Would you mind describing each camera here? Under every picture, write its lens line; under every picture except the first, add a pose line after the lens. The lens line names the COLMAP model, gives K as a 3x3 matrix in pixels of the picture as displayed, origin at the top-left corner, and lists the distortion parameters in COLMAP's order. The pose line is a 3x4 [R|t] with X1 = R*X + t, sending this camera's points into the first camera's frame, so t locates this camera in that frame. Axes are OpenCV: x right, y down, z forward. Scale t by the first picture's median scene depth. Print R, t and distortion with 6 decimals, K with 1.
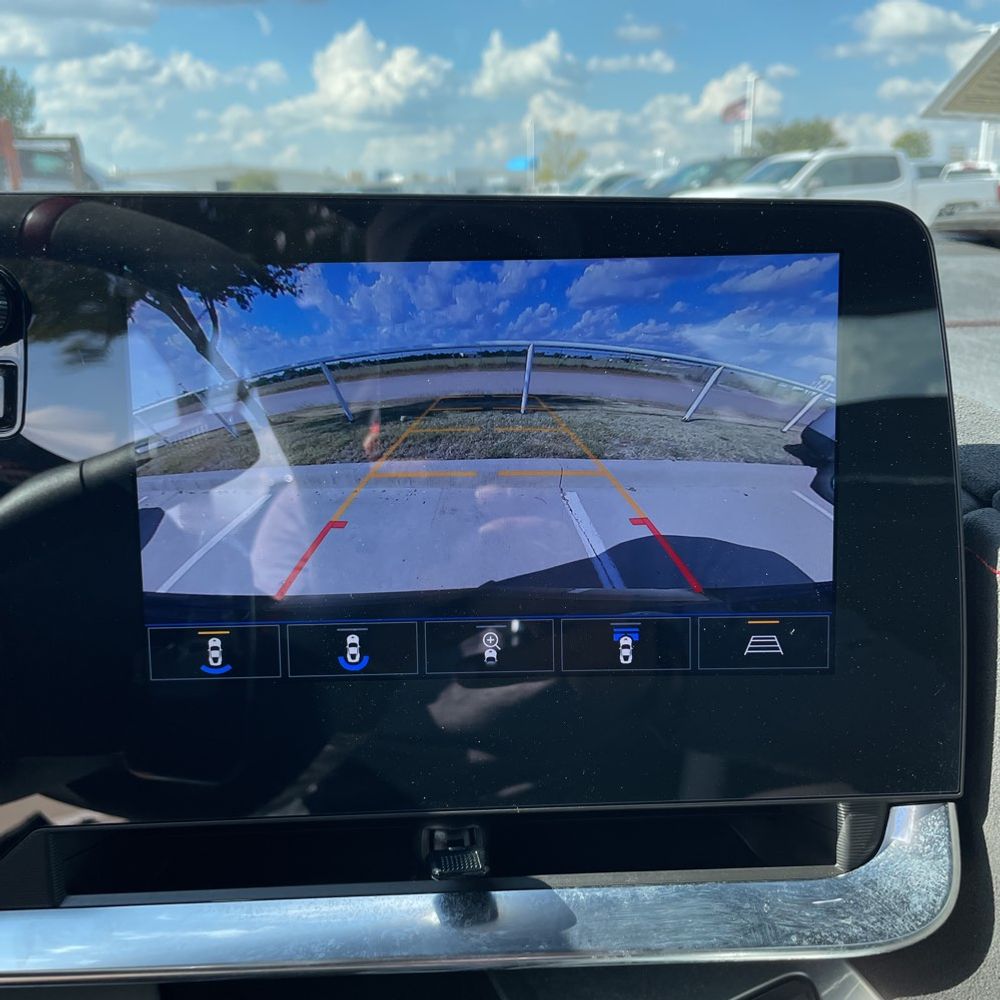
lens RADIAL K [[1010.6, 0, 500.0], [0, 1010.6, 500.0], [0, 0, 1]] dist [0.068926, -0.091178]
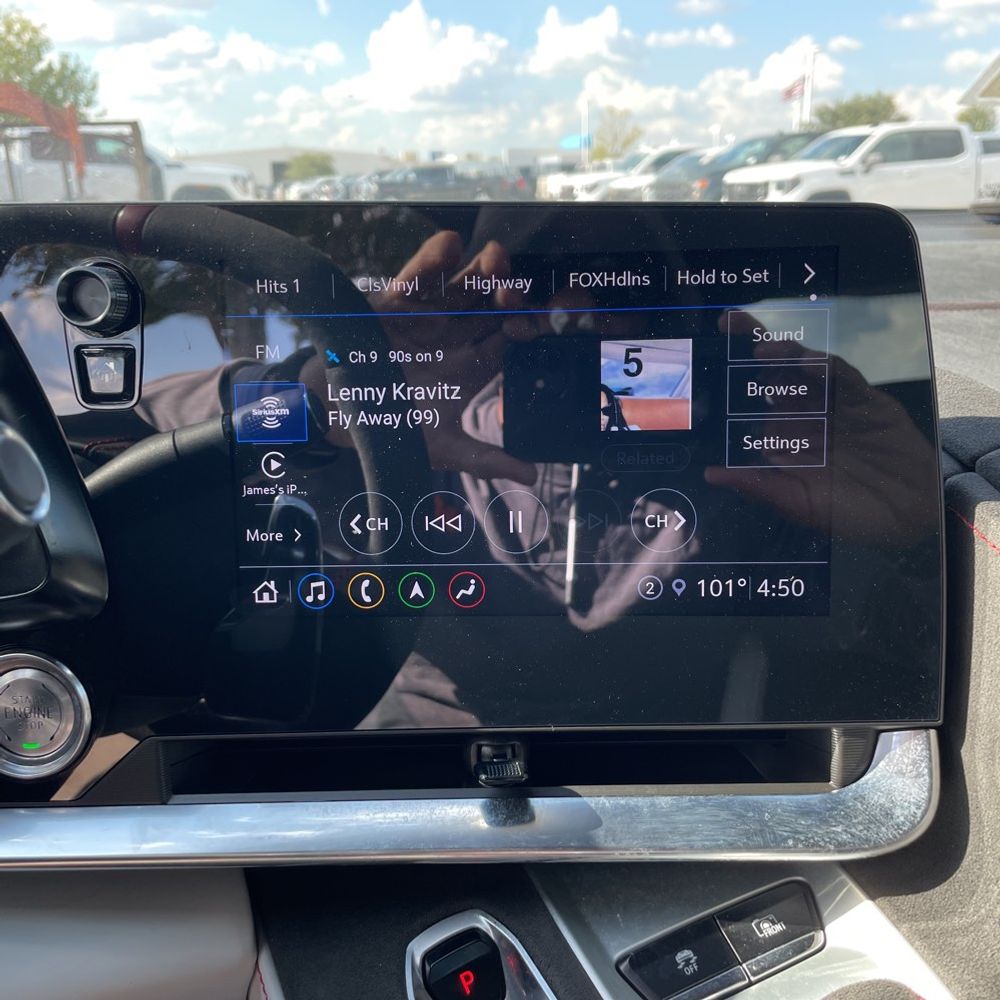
lens RADIAL K [[1010.6, 0, 500.0], [0, 1010.6, 500.0], [0, 0, 1]] dist [0.068926, -0.091178]
pose [[0.998649, 0.006319, -0.051580, 0.015078], [-0.005324, 0.999798, 0.019398, 0.019247], [0.051693, -0.019098, 0.998480, -0.159507]]
